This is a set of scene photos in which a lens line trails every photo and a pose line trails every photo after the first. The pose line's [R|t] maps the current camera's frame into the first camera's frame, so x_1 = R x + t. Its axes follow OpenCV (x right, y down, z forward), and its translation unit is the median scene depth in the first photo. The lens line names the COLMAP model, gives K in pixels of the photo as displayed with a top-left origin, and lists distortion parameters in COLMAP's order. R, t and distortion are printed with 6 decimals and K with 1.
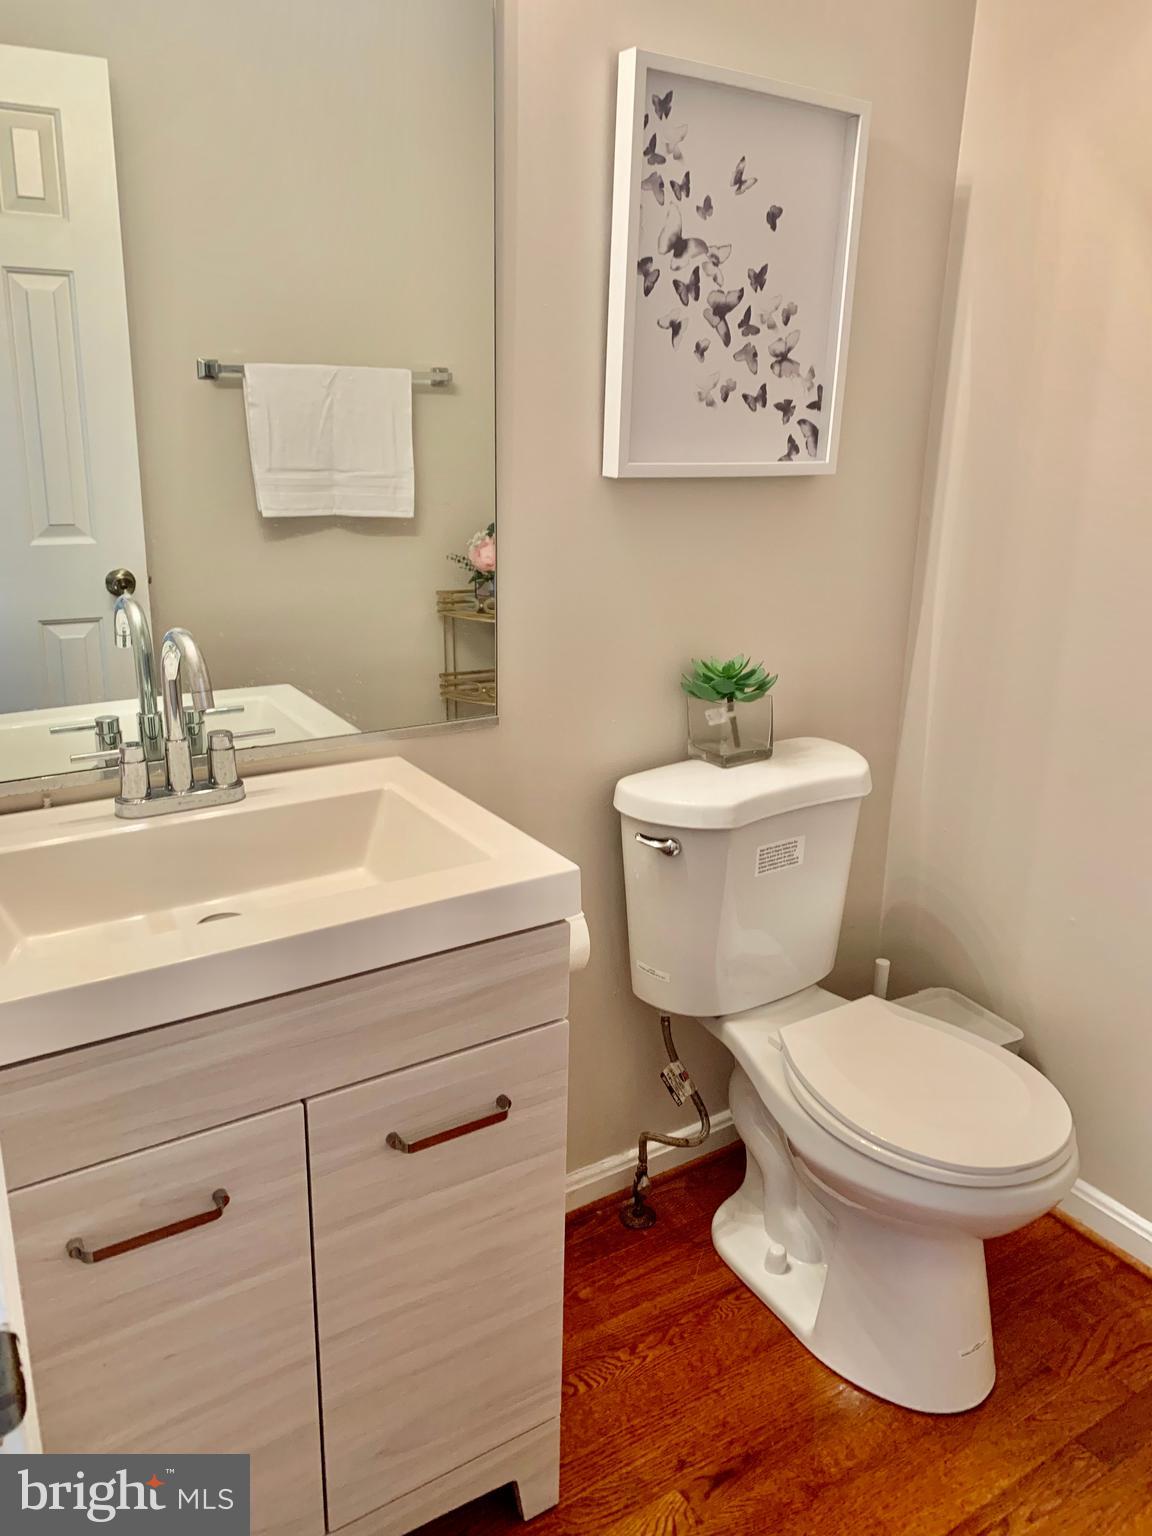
lens RADIAL K [[1175.1, 0, 583.3], [0, 1175.1, 771.5], [0, 0, 1]] dist [0.033540, -0.031621]
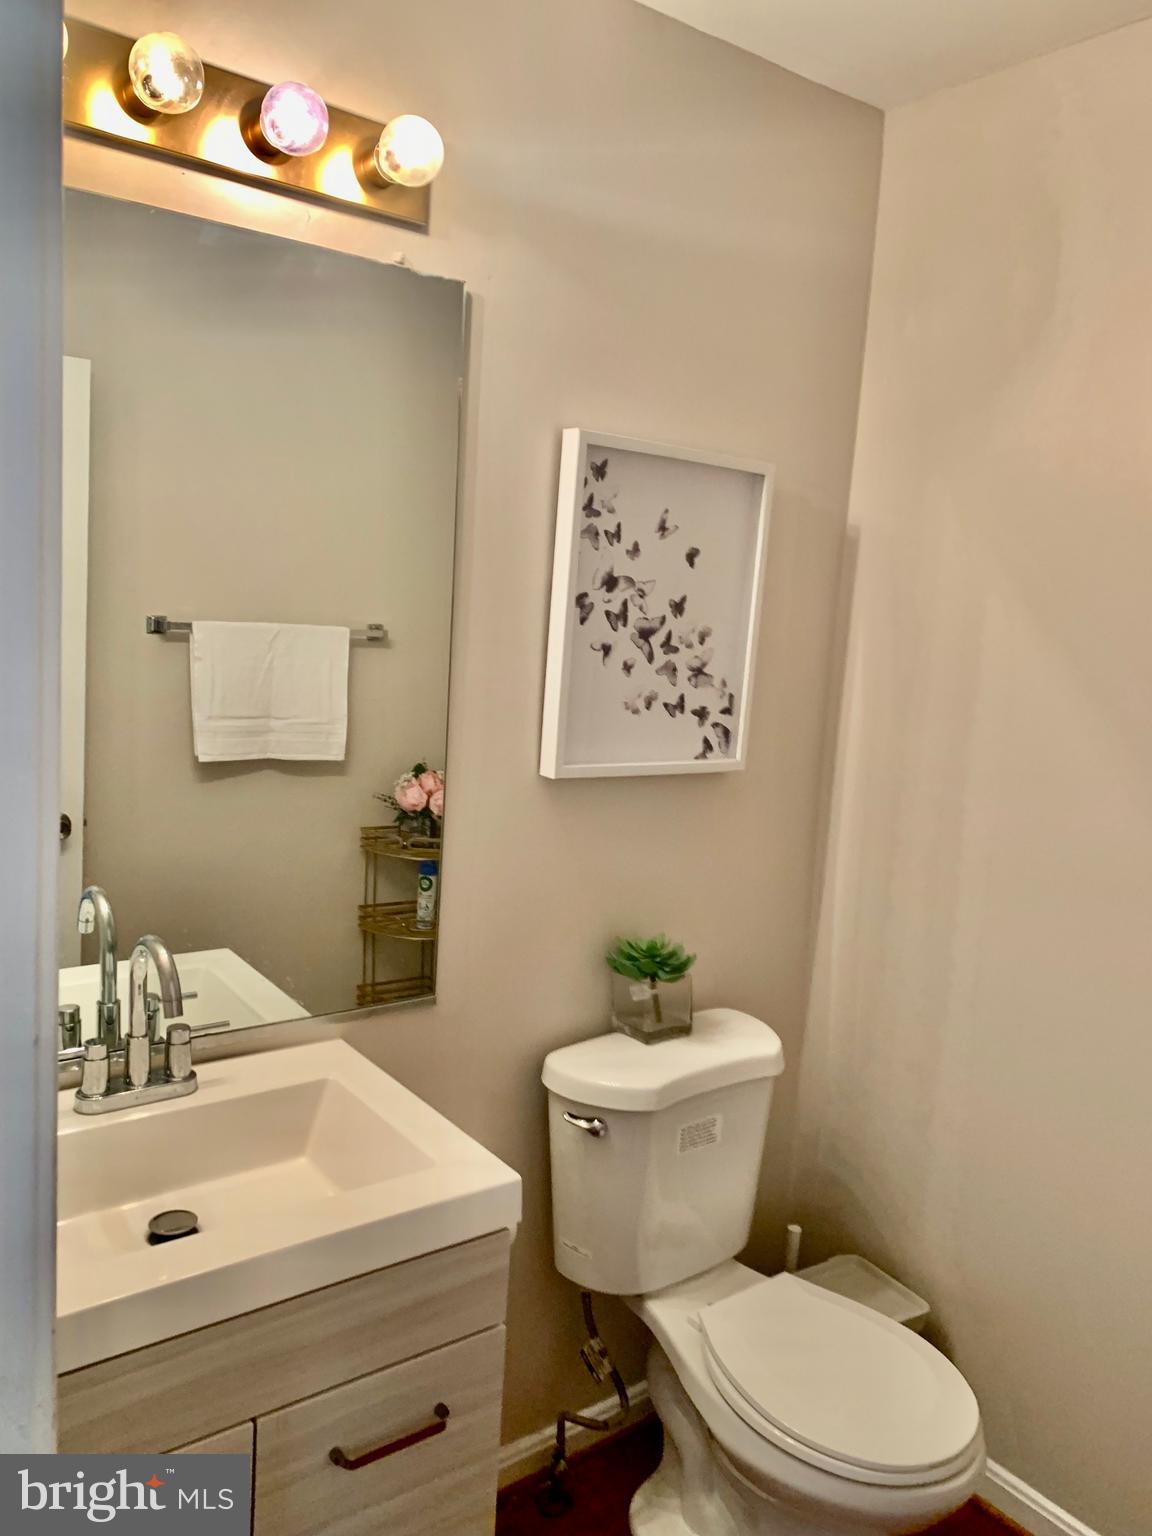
lens RADIAL K [[1175.1, 0, 568.2], [0, 1175.1, 770.8], [0, 0, 1]] dist [0.033540, -0.031621]
pose [[0.997209, 0.028545, 0.068982, -0.031123], [-0.016884, 0.986307, -0.164054, -0.071311], [-0.072721, 0.162431, 0.984037, -0.082165]]
